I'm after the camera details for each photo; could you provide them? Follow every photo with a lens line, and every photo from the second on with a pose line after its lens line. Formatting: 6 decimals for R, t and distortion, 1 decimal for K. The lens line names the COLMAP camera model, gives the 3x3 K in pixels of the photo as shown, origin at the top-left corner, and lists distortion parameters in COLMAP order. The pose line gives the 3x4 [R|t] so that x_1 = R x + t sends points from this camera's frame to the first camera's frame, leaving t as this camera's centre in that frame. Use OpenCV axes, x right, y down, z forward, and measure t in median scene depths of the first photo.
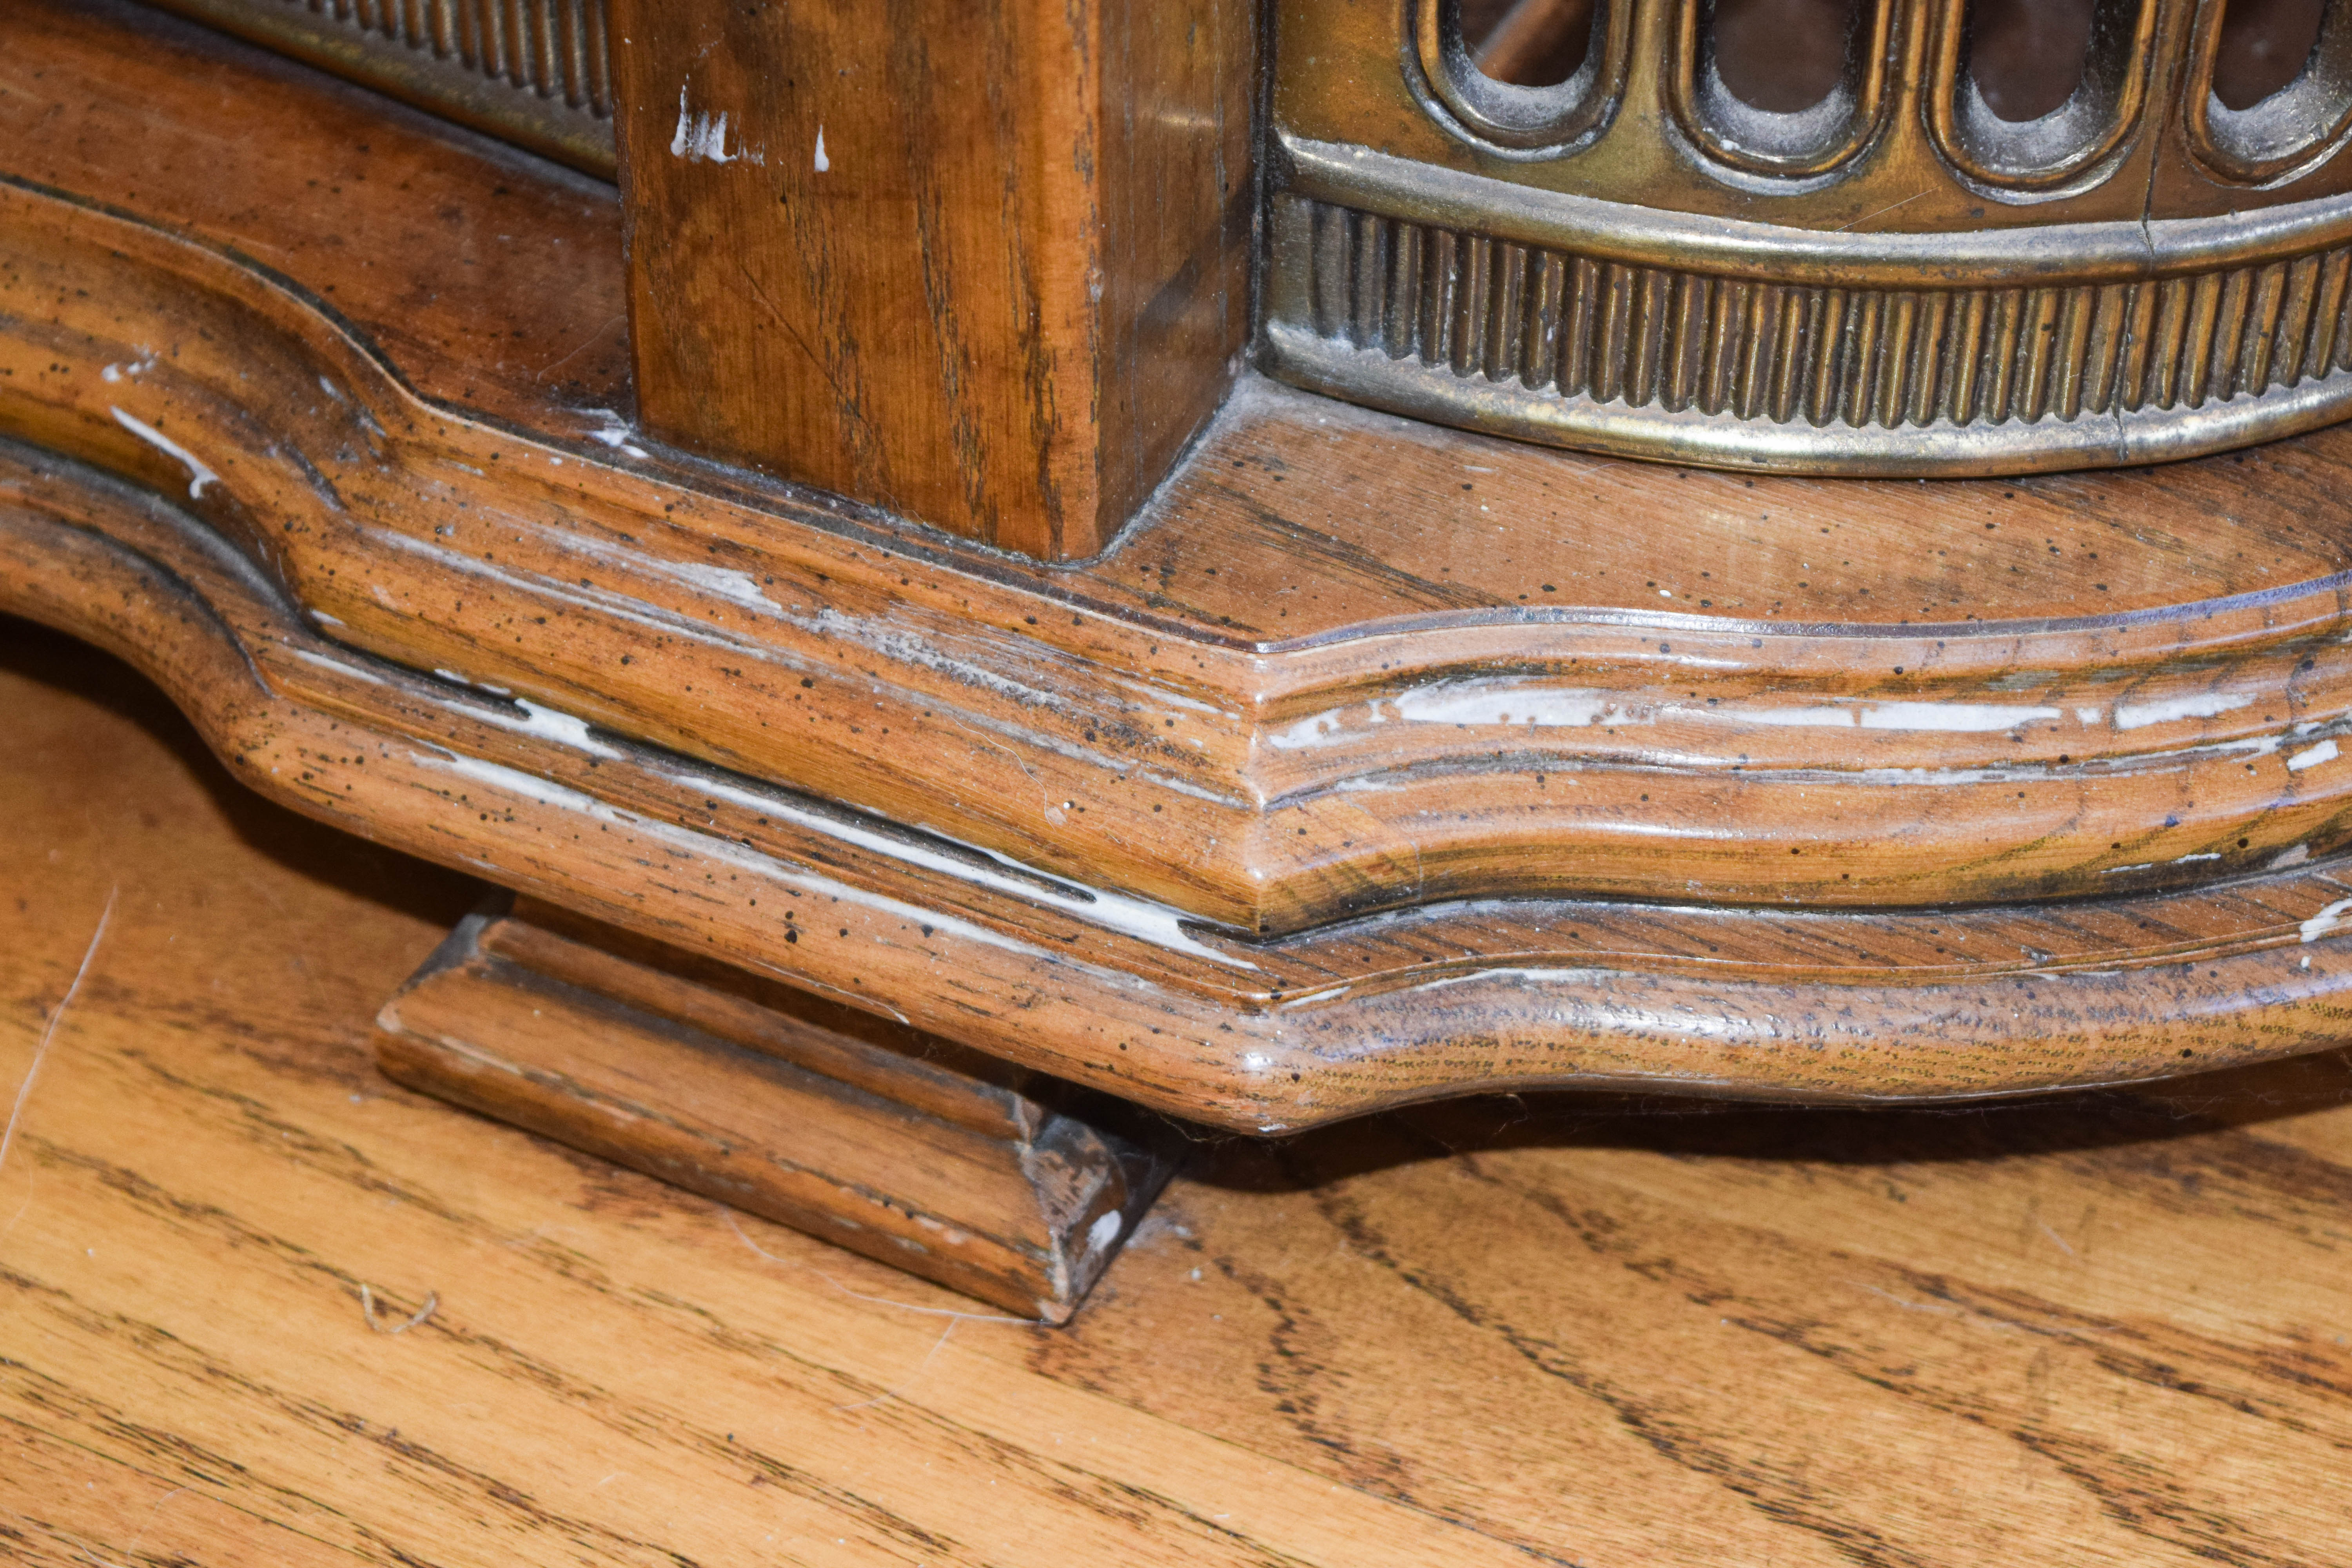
lens RADIAL K [[5187.0, 0, 1174.8], [0, 5187.0, 931.1], [0, 0, 1]] dist [-0.054994, 0.069823]
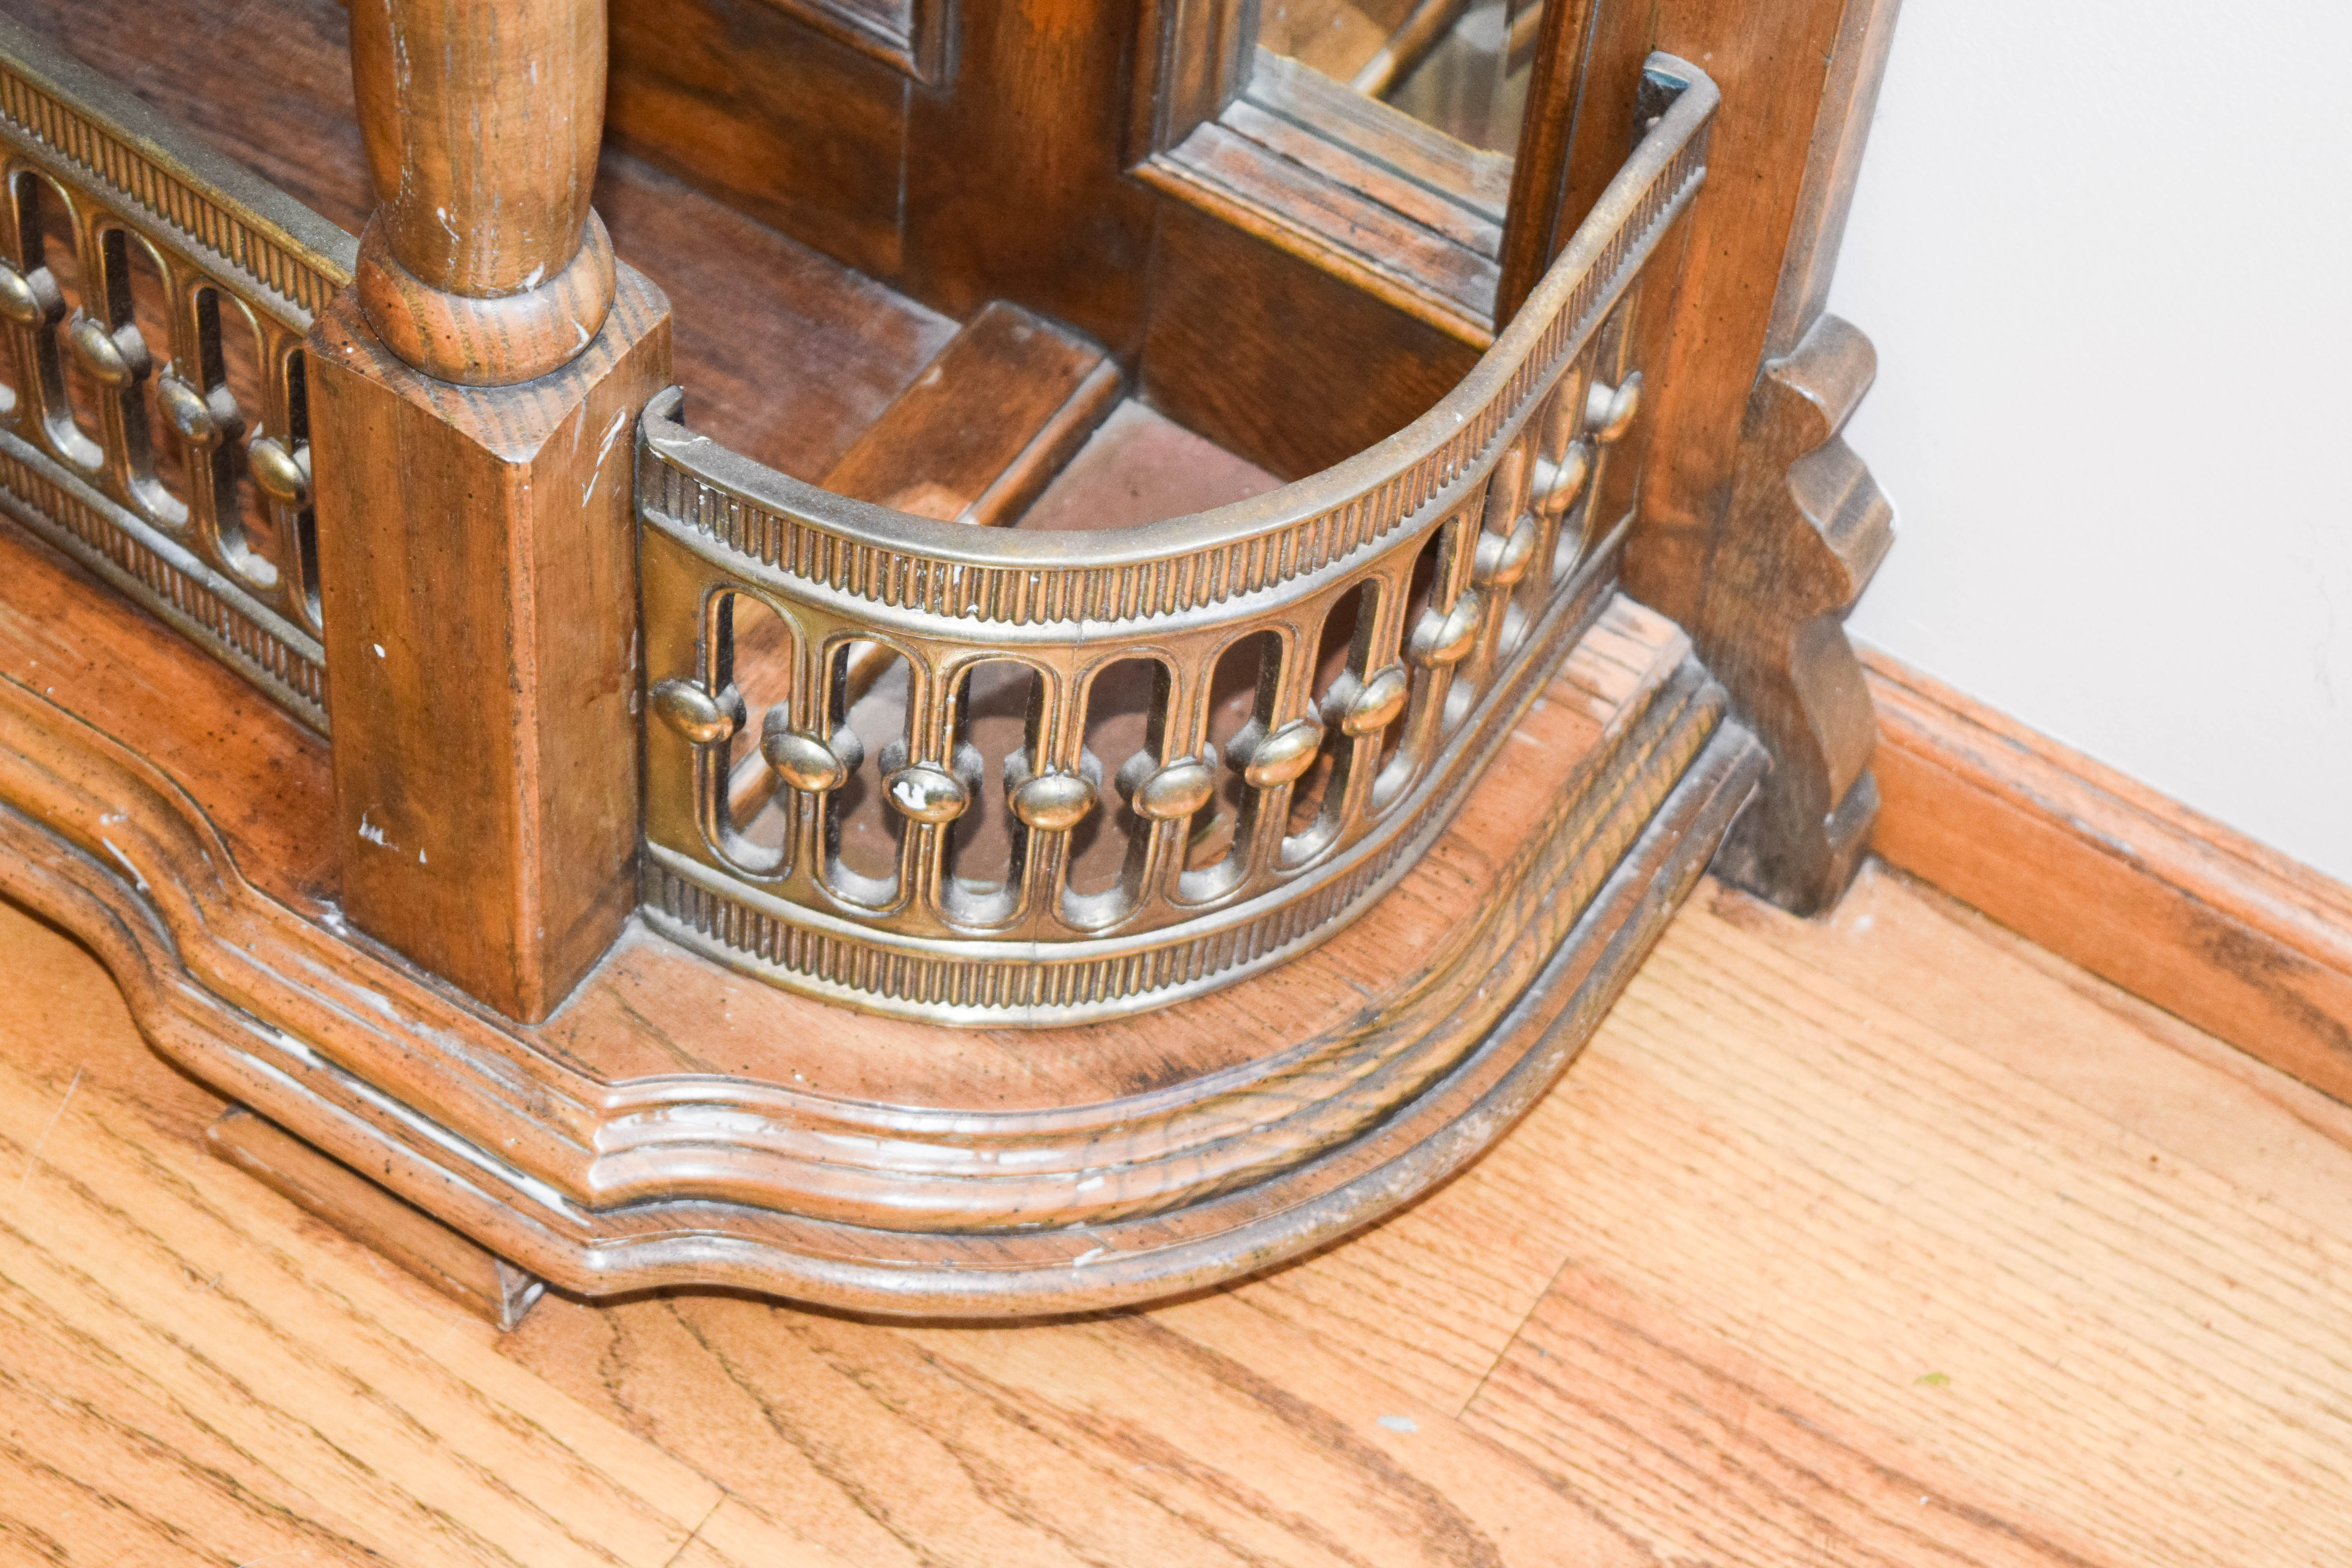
lens RADIAL K [[5187.0, 0, 1174.8], [0, 5187.0, 931.1], [0, 0, 1]] dist [-0.054994, 0.069823]
pose [[0.991846, 0.127414, -0.002651, 0.240267], [-0.124187, 0.970974, 0.204421, -0.567423], [0.028620, -0.202425, 0.978879, -1.067780]]
